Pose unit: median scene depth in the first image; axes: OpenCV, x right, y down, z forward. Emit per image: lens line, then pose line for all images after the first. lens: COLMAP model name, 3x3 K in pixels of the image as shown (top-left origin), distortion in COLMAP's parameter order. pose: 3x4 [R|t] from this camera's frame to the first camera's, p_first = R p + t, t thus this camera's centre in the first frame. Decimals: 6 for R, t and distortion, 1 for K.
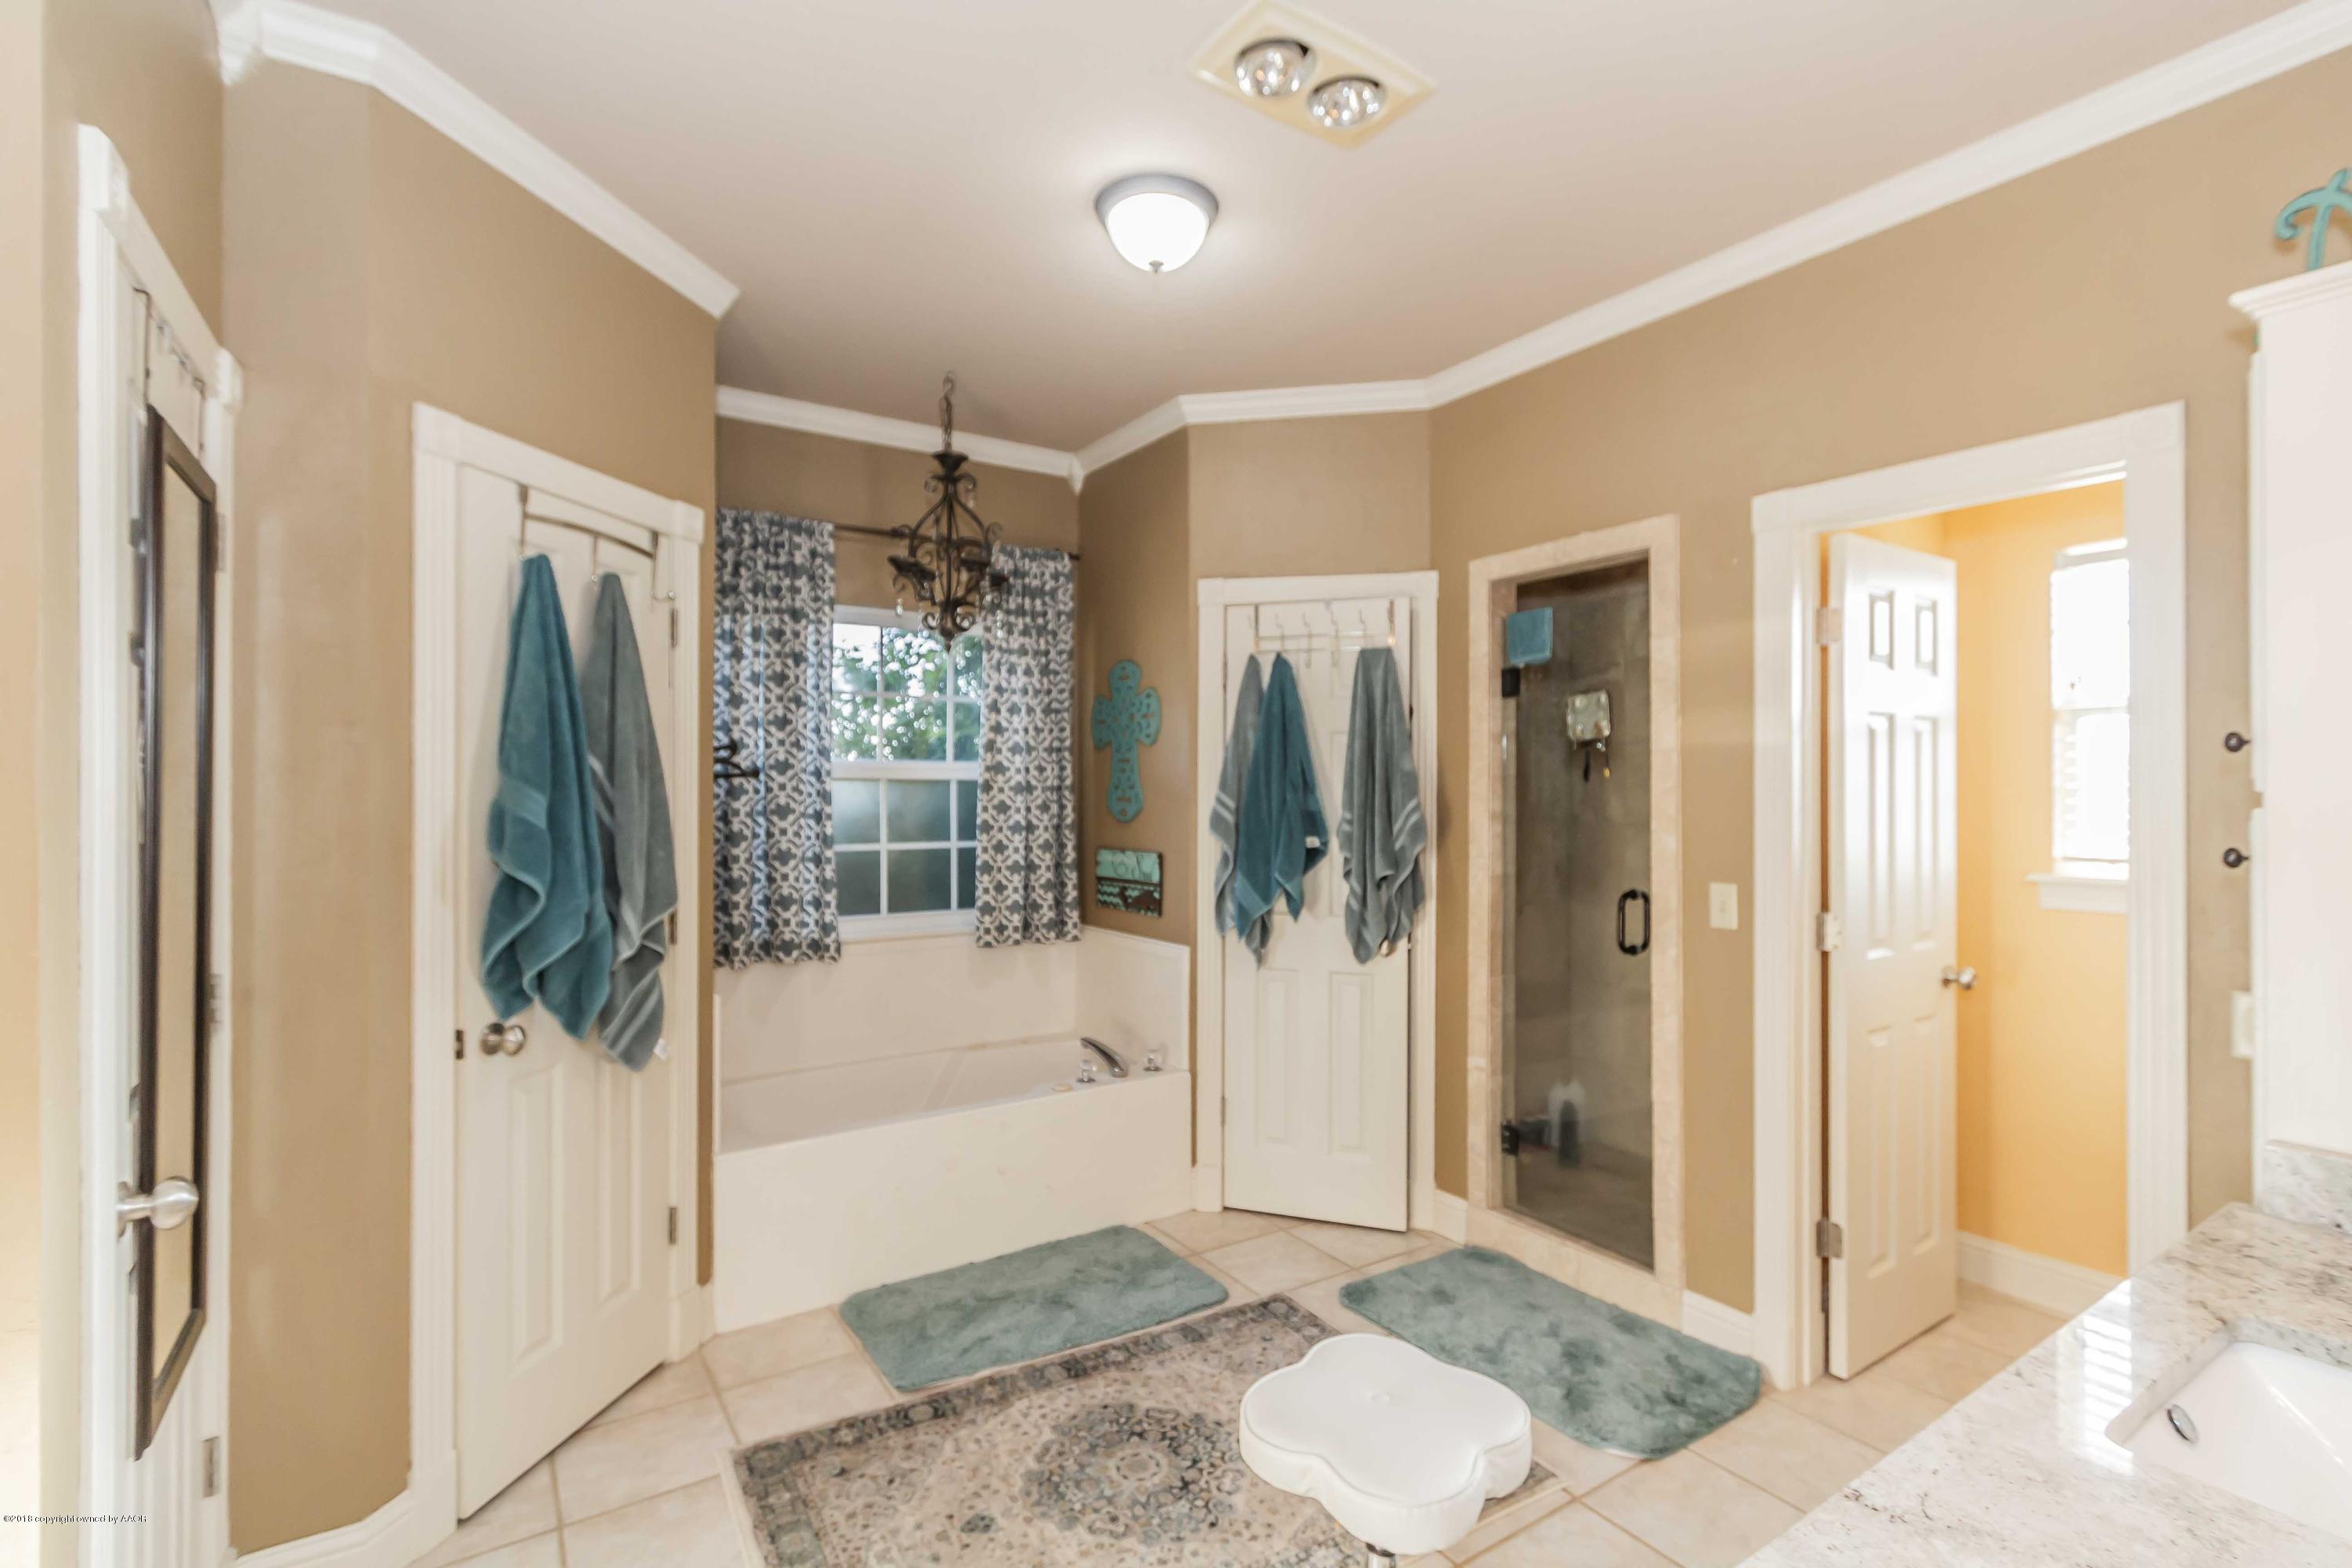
lens RADIAL K [[1083.6, 0, 1174.7], [0, 1083.6, 787.3], [0, 0, 1]] dist [-0.002002, -0.001746]
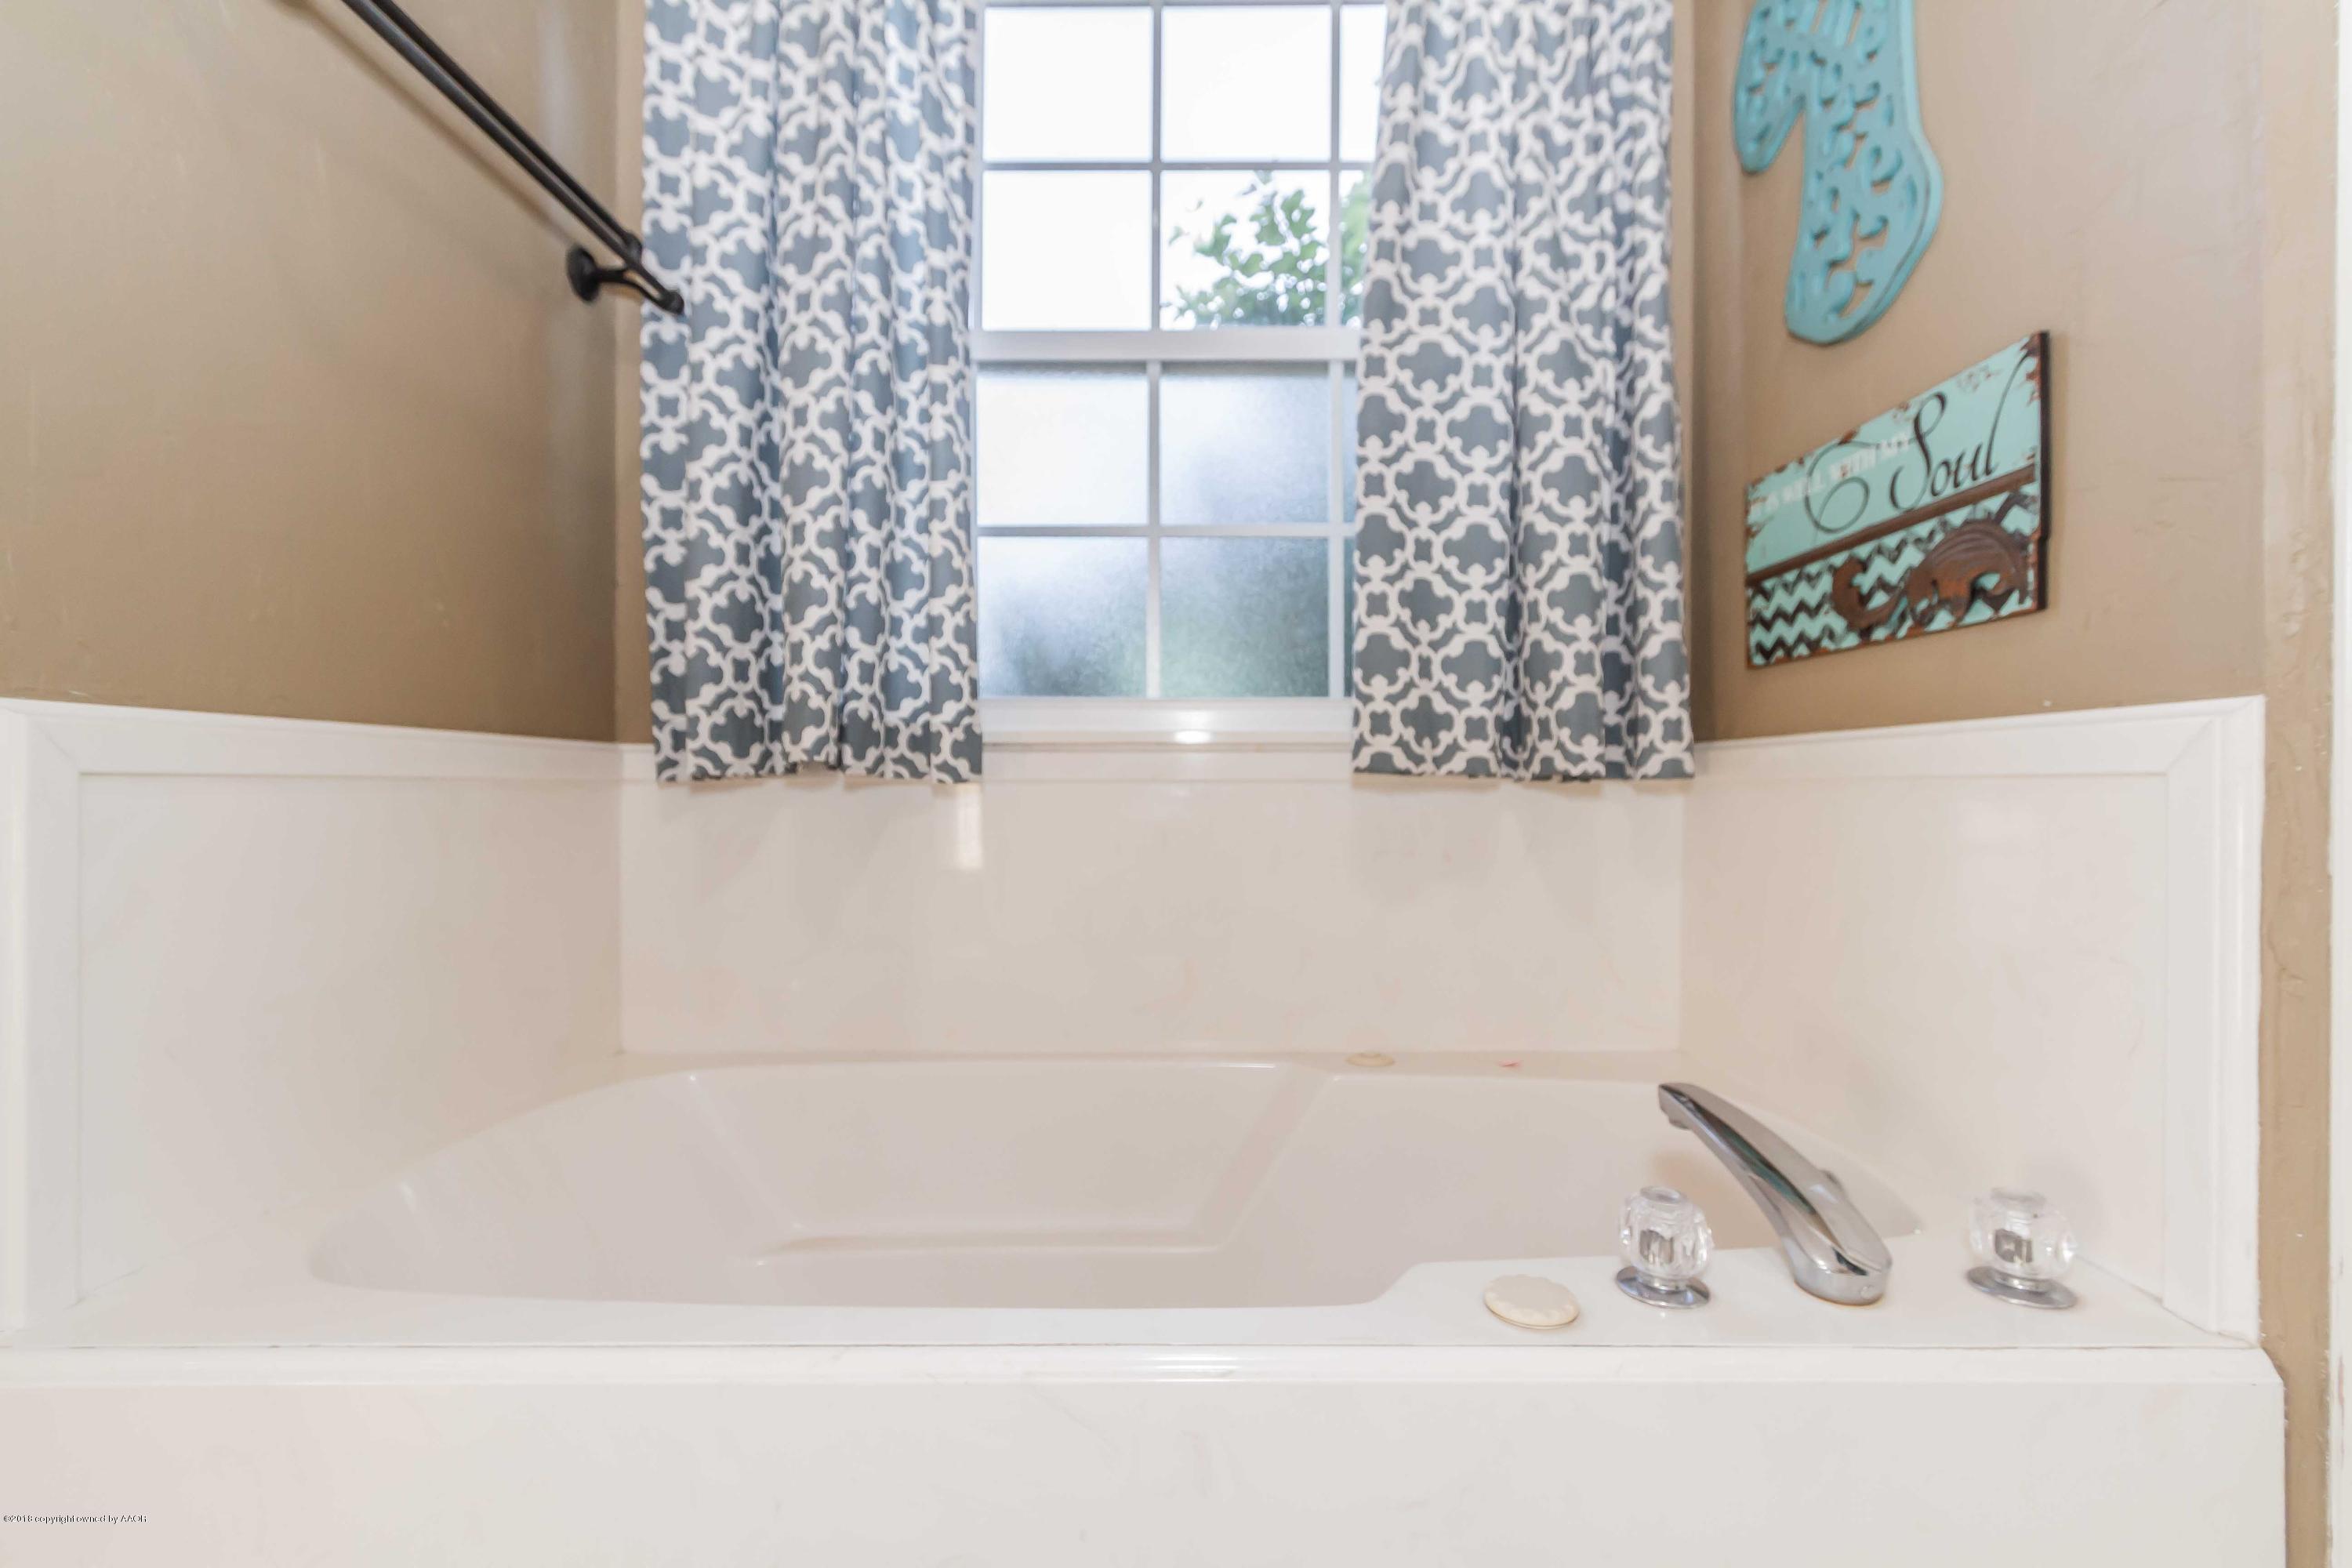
lens RADIAL K [[1083.6, 0, 1182.7], [0, 1083.6, 786.6], [0, 0, 1]] dist [-0.002002, -0.001746]
pose [[0.835002, 0.002318, -0.550242, -0.037047], [0.000941, 0.999984, 0.005641, 0.146786], [0.550246, -0.005228, 0.834986, 0.666630]]
